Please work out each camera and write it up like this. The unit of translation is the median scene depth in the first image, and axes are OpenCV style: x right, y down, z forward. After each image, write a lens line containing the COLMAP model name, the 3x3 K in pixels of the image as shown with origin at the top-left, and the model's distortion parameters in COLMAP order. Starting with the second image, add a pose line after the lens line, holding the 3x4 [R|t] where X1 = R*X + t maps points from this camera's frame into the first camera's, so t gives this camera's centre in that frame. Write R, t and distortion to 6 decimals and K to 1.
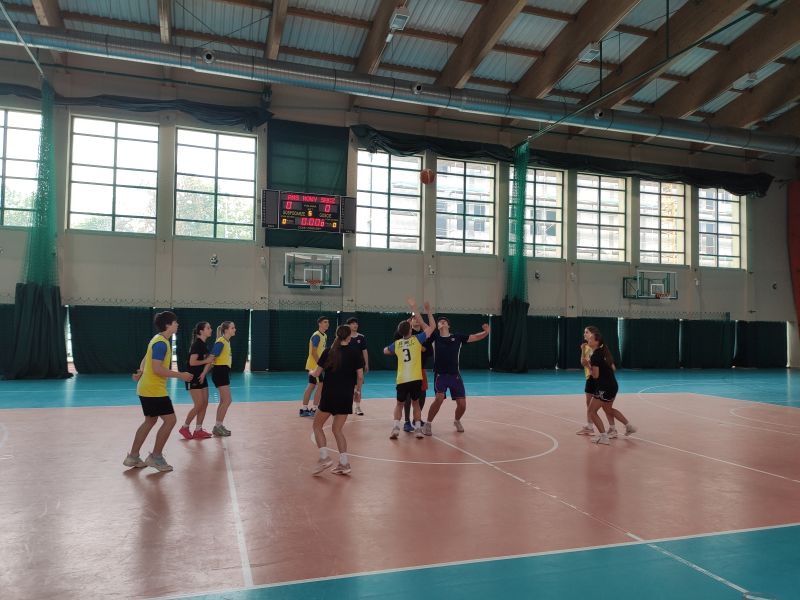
lens RADIAL K [[596.1, 0, 389.8], [0, 596.1, 296.8], [0, 0, 1]] dist [0.078465, -0.100861]
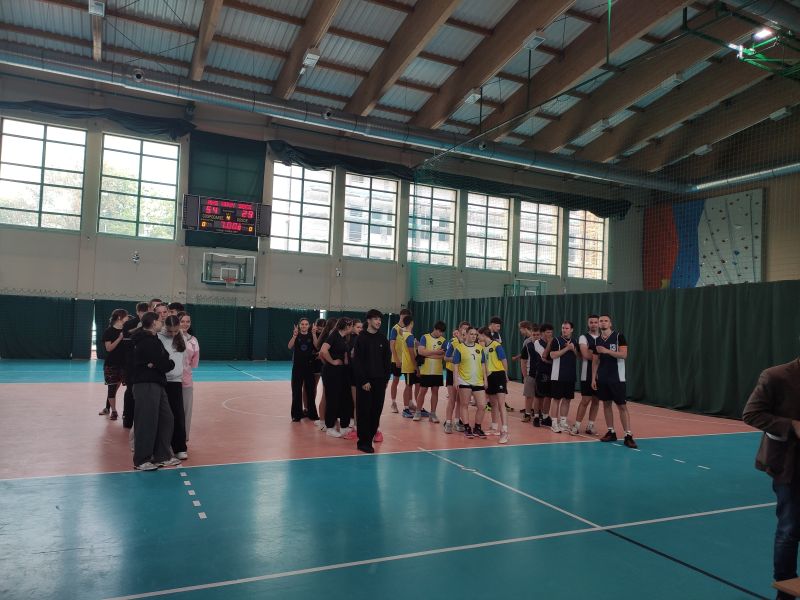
lens RADIAL K [[596.1, 0, 389.8], [0, 596.1, 296.8], [0, 0, 1]] dist [0.078465, -0.100861]
pose [[0.990727, 0.028839, 0.132772, 0.019601], [-0.029112, 0.999576, 0.000114, -0.001791], [-0.132712, -0.003979, 0.991147, -0.138342]]
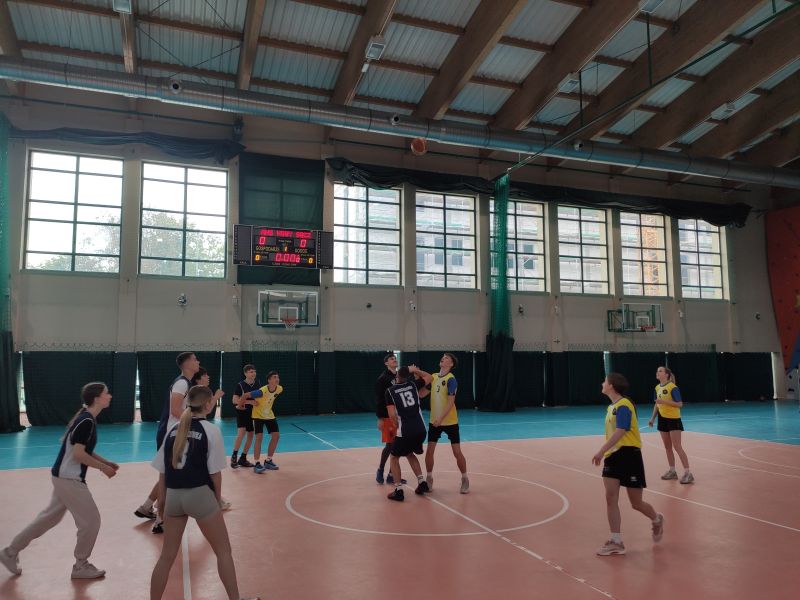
lens RADIAL K [[596.1, 0, 389.8], [0, 596.1, 296.8], [0, 0, 1]] dist [0.078465, -0.100861]
pose [[0.999099, -0.016781, 0.038972, -0.004283], [0.019080, 0.998053, -0.059383, -0.003162], [-0.037900, 0.060073, 0.997474, 0.045849]]
